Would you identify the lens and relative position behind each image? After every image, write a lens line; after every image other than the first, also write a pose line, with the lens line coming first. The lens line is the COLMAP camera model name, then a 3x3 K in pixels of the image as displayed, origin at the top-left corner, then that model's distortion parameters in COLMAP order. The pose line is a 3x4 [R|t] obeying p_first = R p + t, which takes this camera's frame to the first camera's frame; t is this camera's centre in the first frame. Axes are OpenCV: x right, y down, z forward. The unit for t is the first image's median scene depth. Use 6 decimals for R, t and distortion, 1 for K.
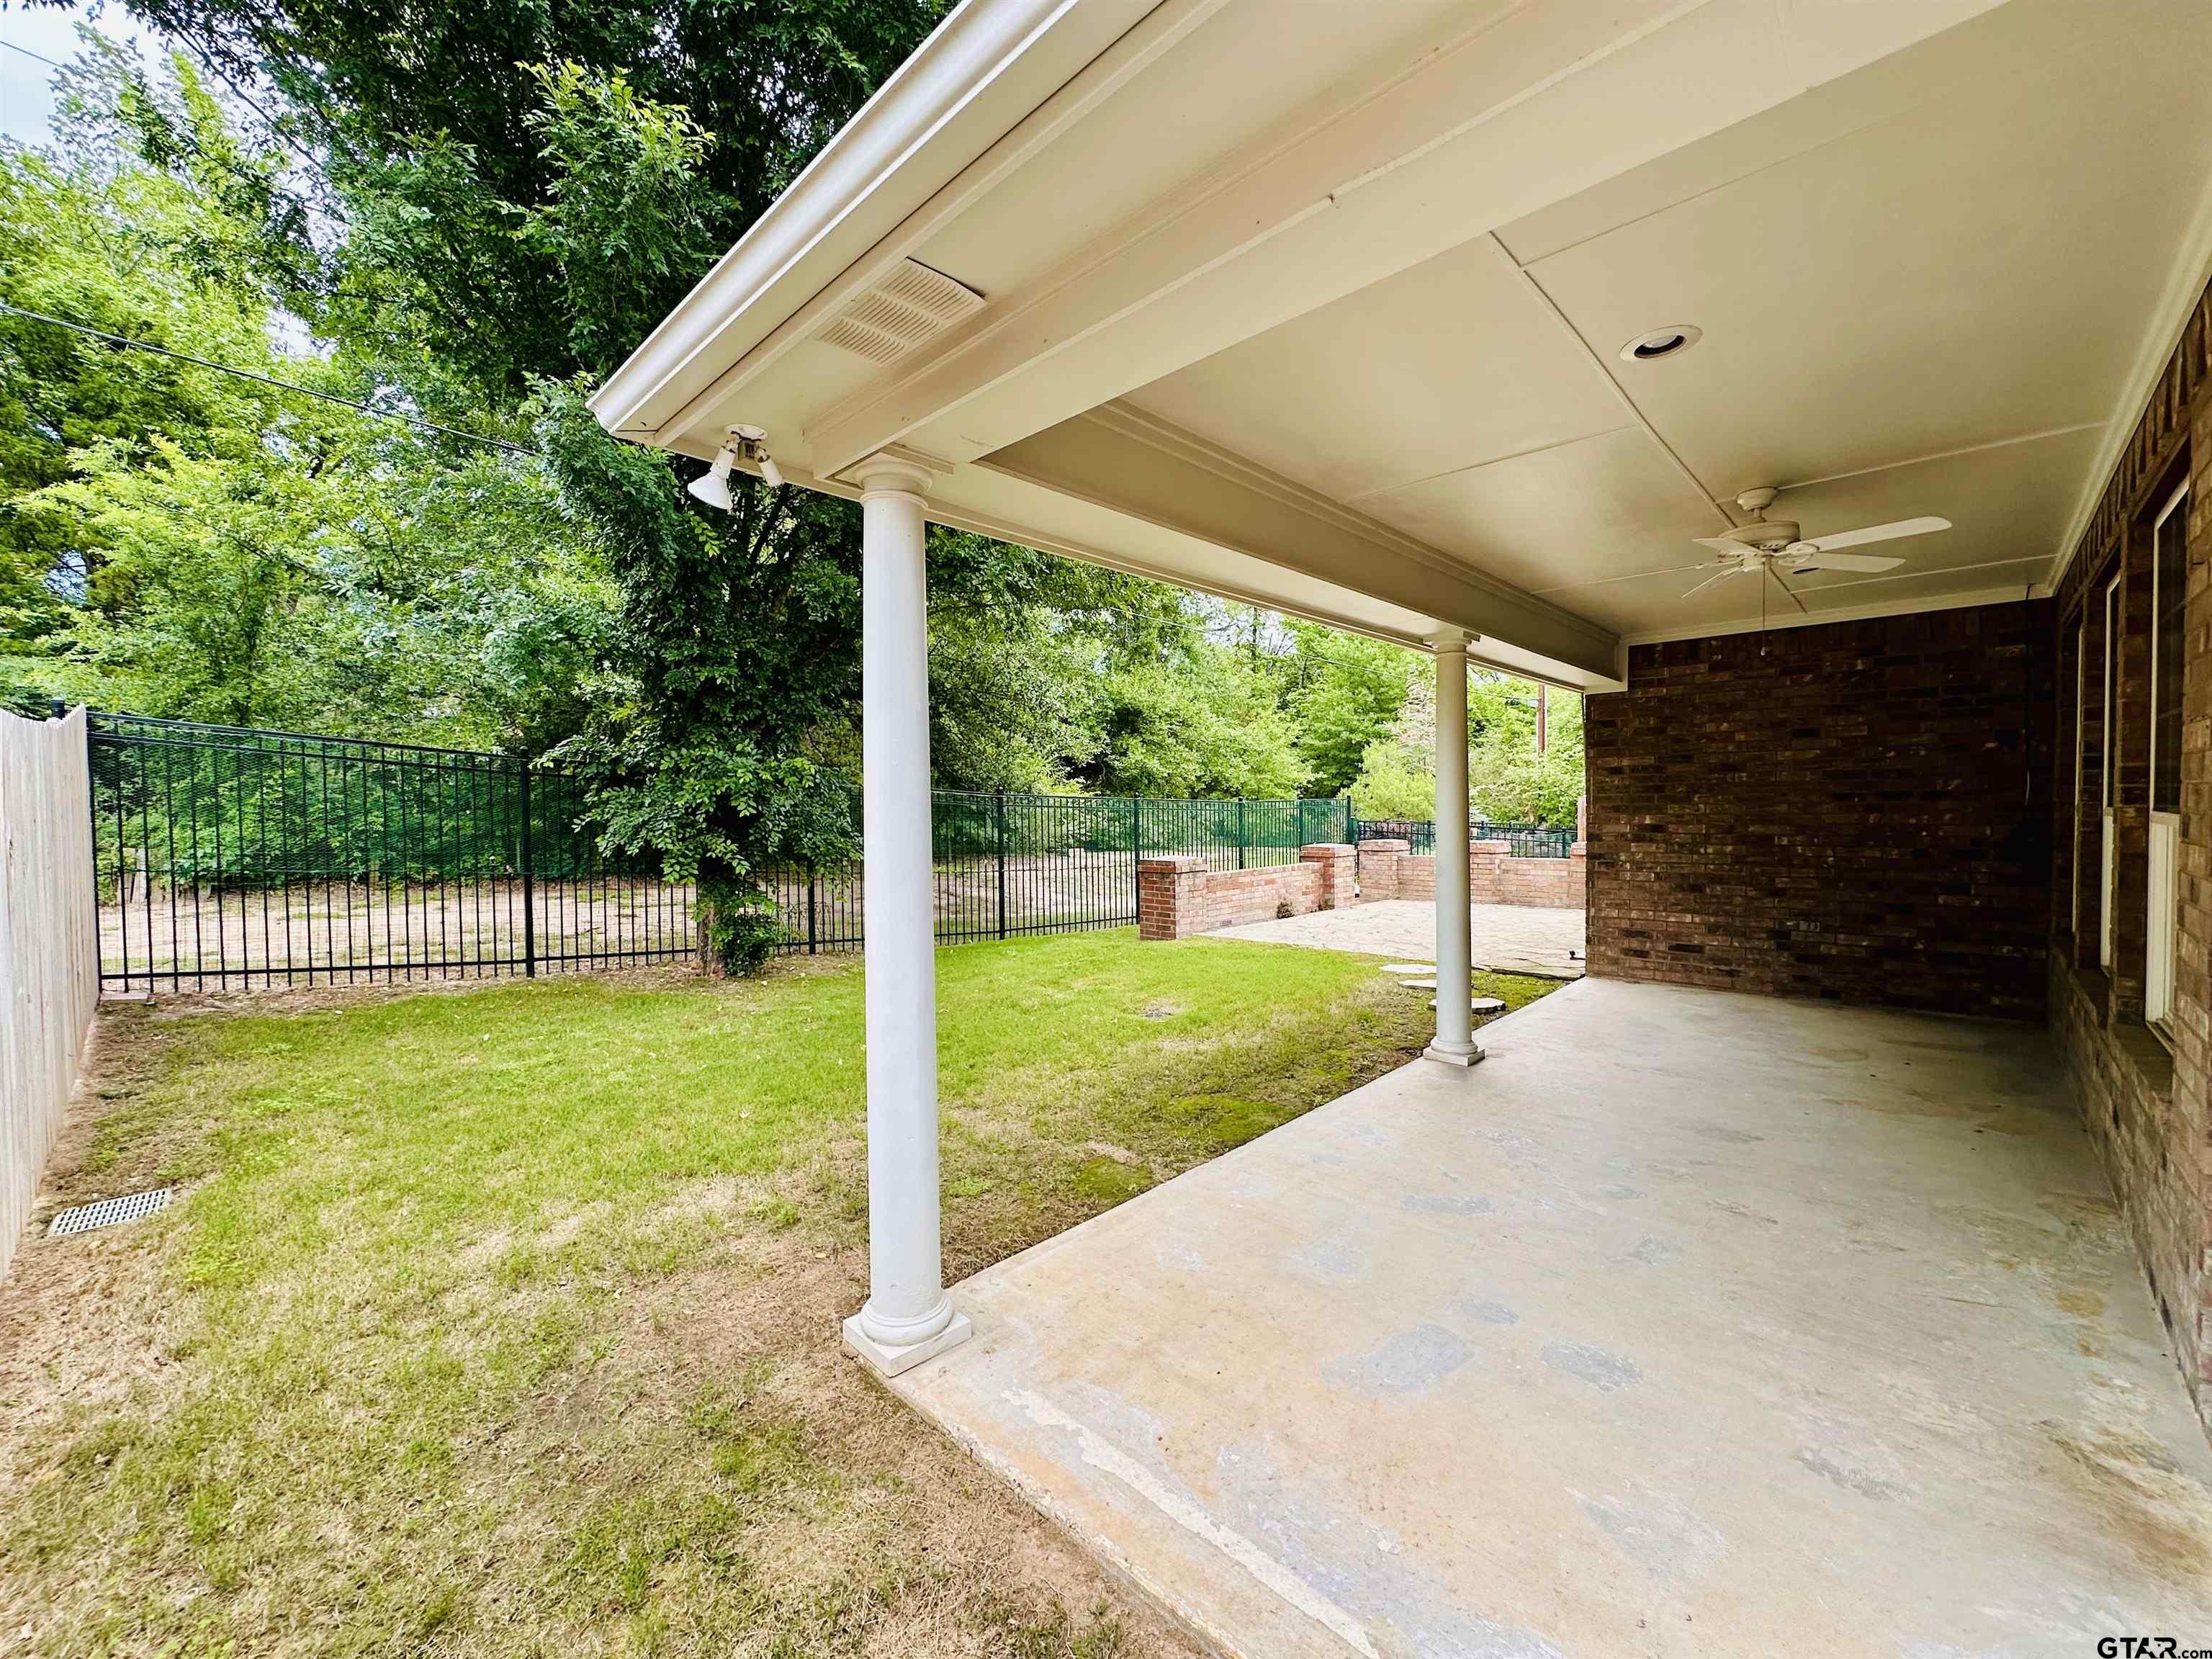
lens RADIAL K [[879.6, 0, 1104.0], [0, 879.6, 827.0], [0, 0, 1]] dist [-0.003457, 0.000361]
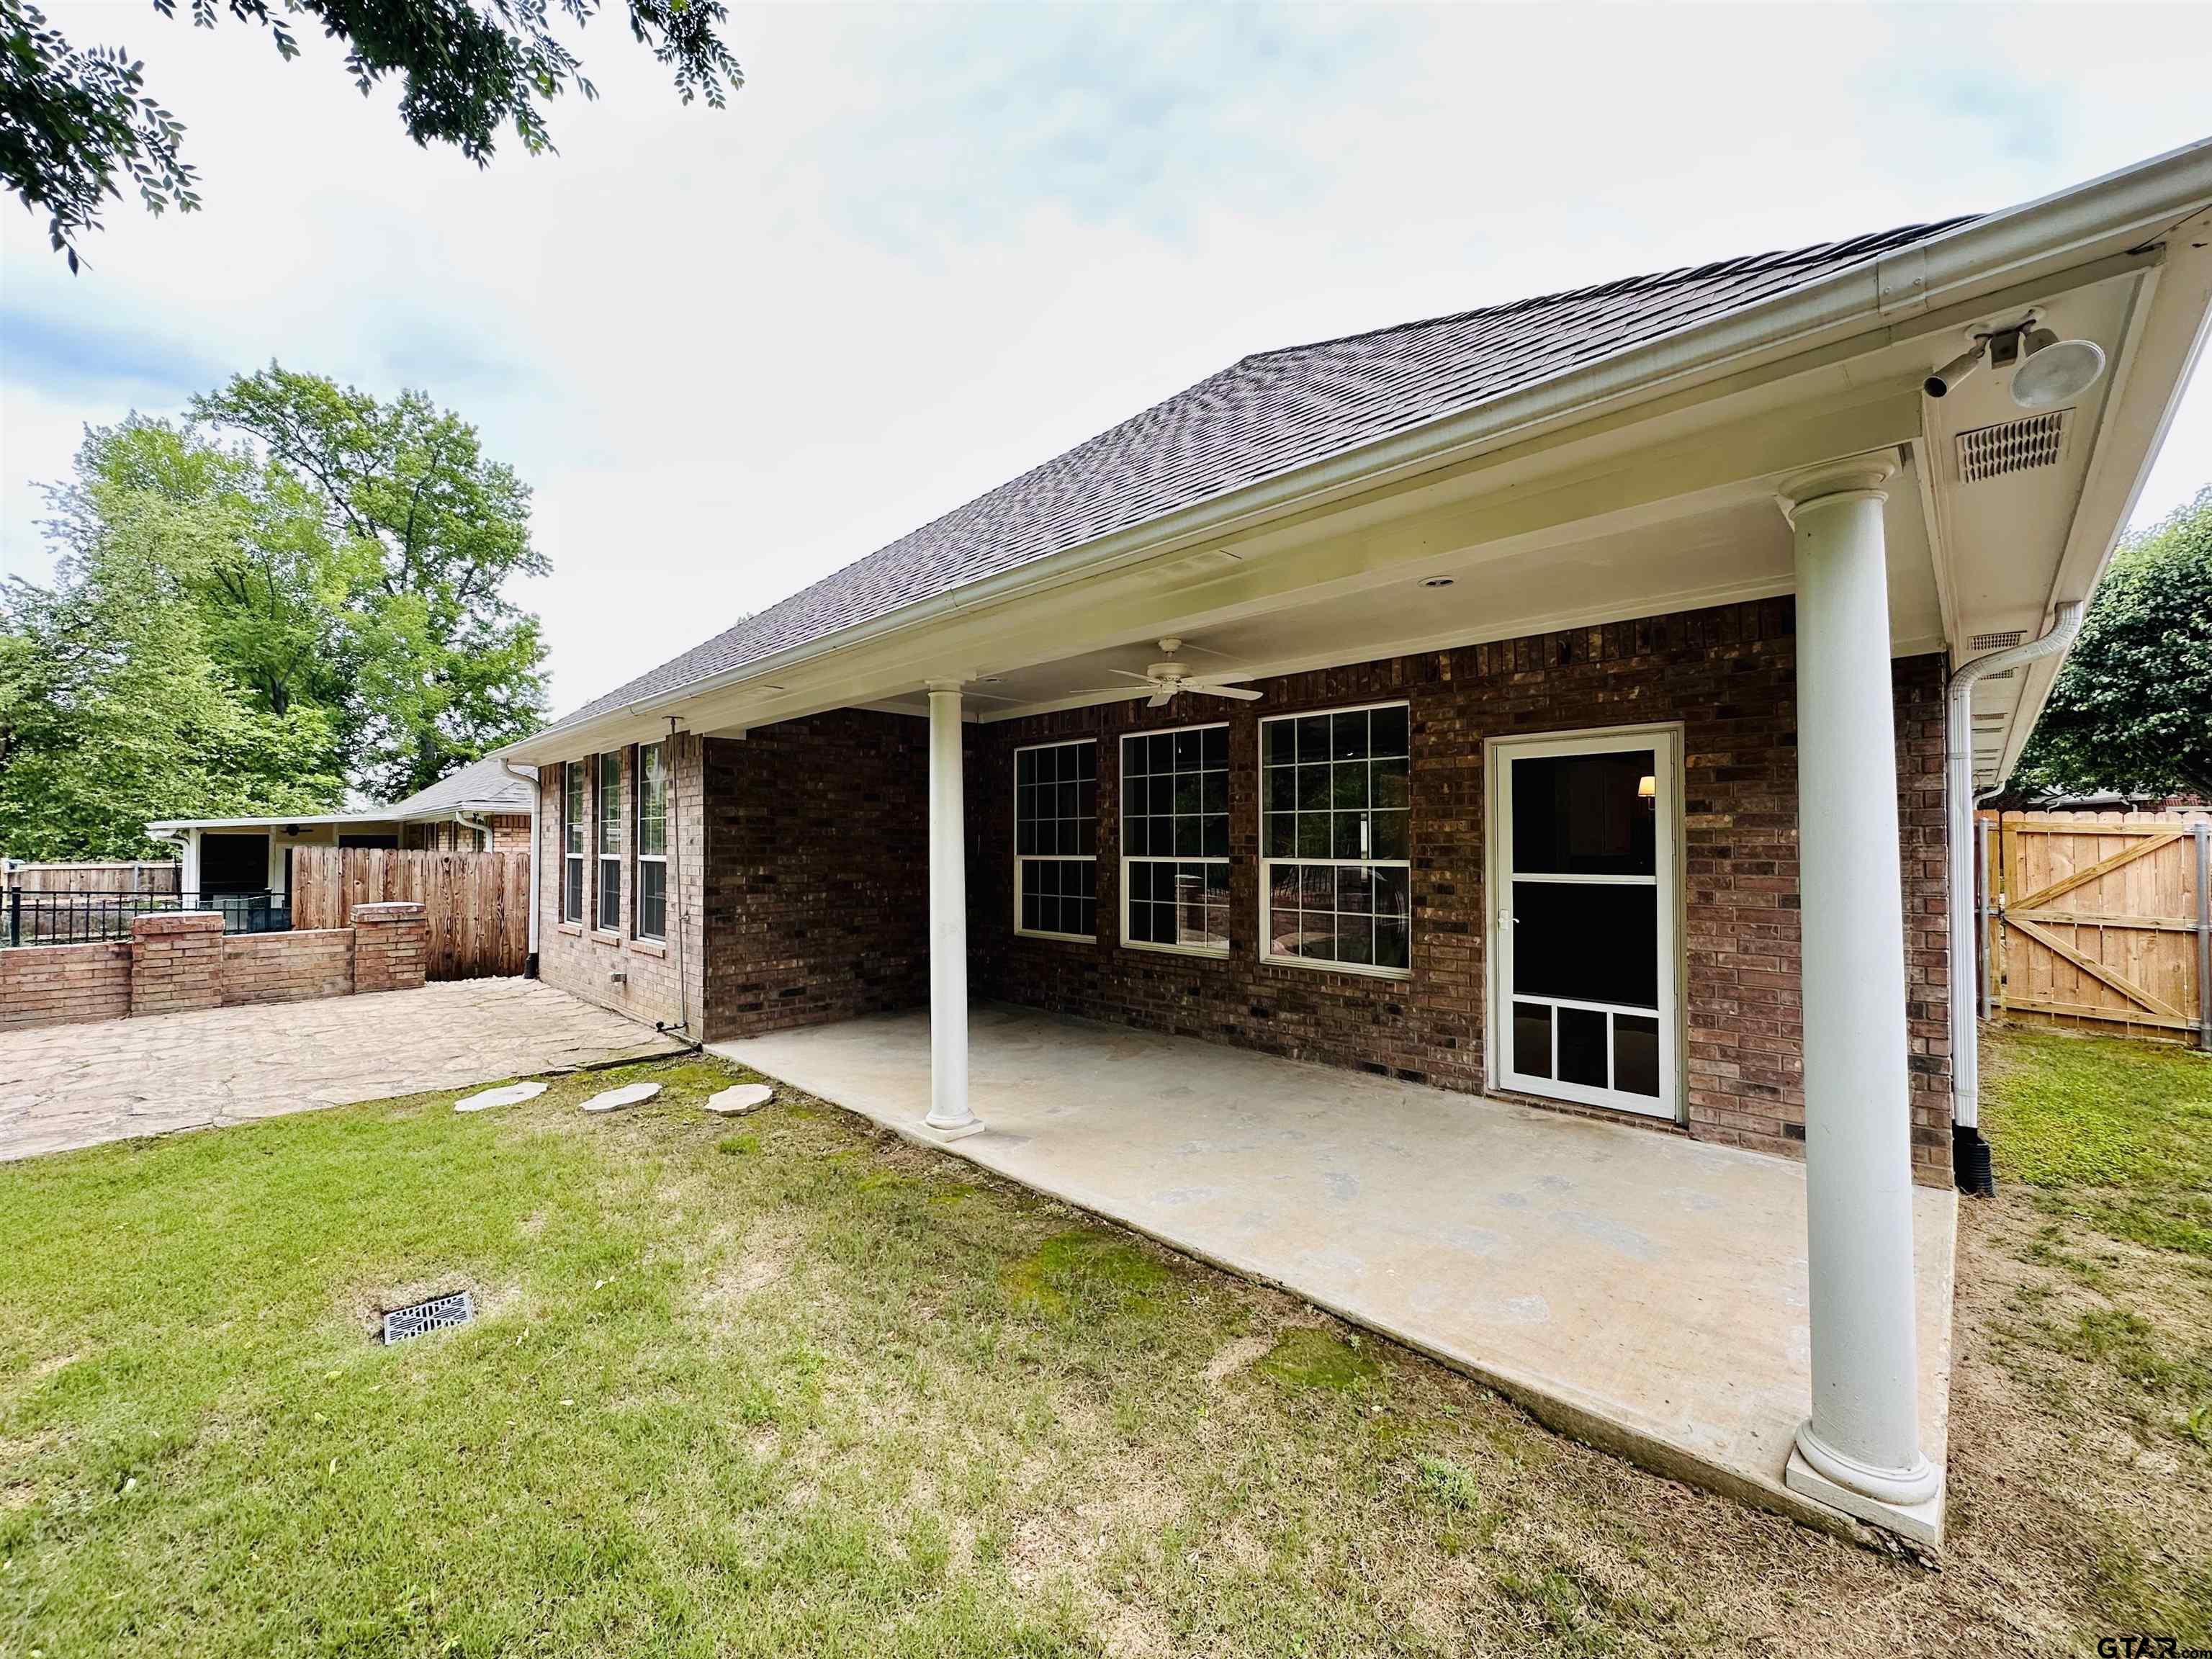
lens RADIAL K [[879.6, 0, 1104.0], [0, 879.6, 827.0], [0, 0, 1]] dist [-0.003457, 0.000361]
pose [[0.011814, 0.031958, 0.999419, -0.386946], [0.027709, 0.999095, -0.032276, -0.015188], [-0.999546, 0.028075, 0.010918, 0.604017]]
